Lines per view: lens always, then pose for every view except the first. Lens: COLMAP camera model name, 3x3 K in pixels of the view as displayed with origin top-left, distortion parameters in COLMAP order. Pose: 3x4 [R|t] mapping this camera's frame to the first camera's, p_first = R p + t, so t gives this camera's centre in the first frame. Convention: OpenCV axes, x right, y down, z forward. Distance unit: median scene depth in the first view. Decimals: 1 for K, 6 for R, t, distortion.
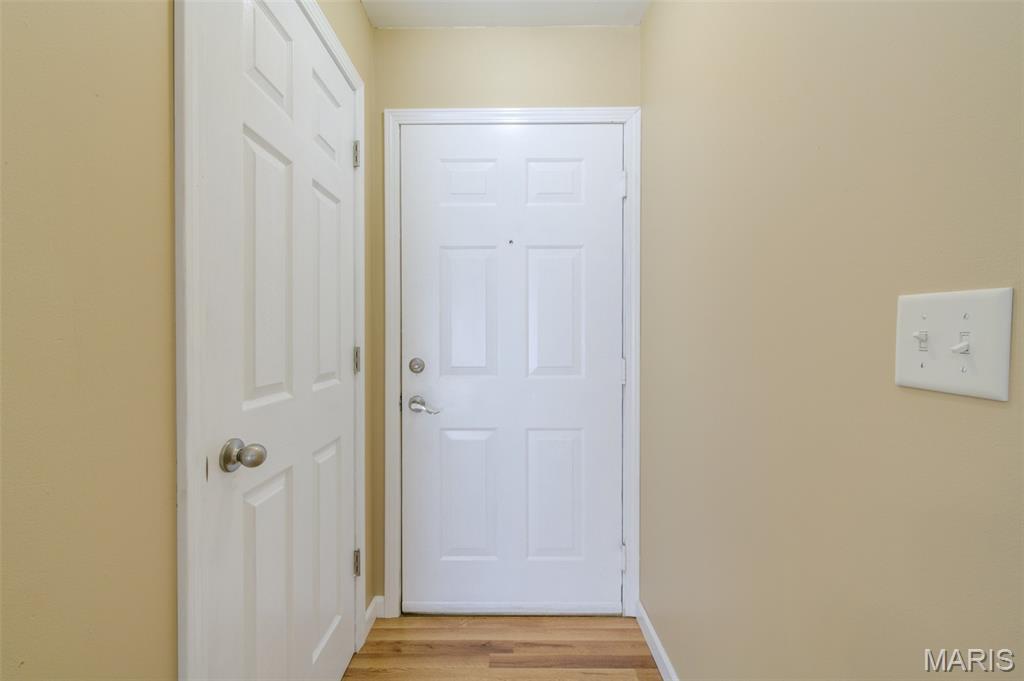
lens RADIAL K [[405.5, 0, 512.0], [0, 405.5, 340.8], [0, 0, 1]] dist [0.013632, -0.000211]
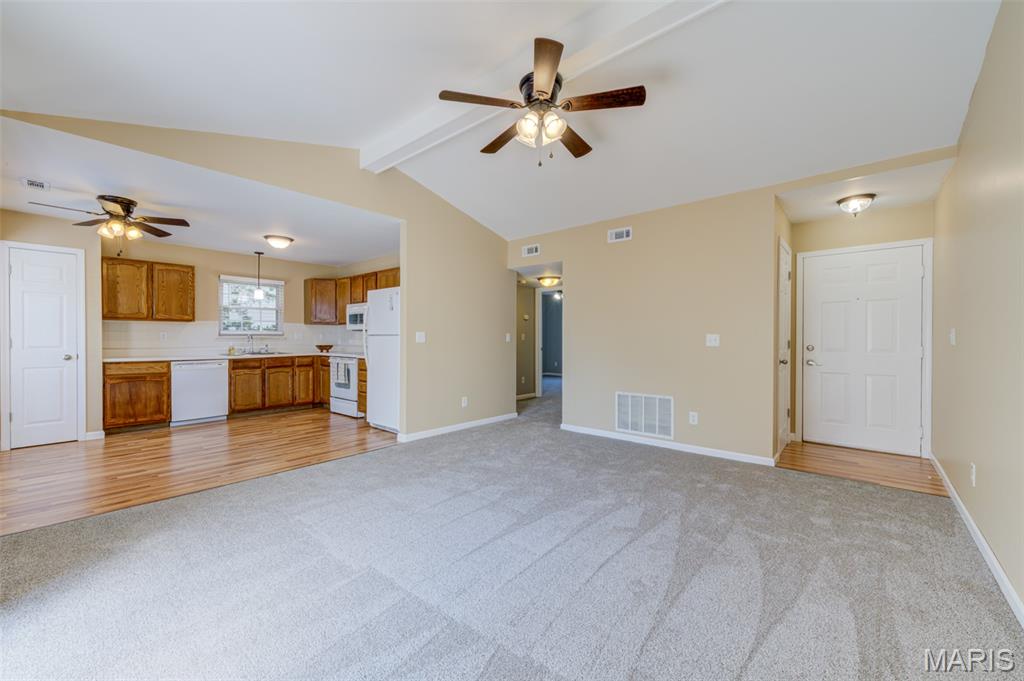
lens RADIAL K [[405.5, 0, 515.2], [0, 405.5, 338.3], [0, 0, 1]] dist [0.013632, -0.000211]
pose [[0.764638, 0.005087, -0.644440, 0.009791], [-0.006097, 0.999981, 0.000659, 0.007833], [0.644431, 0.003425, 0.764655, -2.271571]]
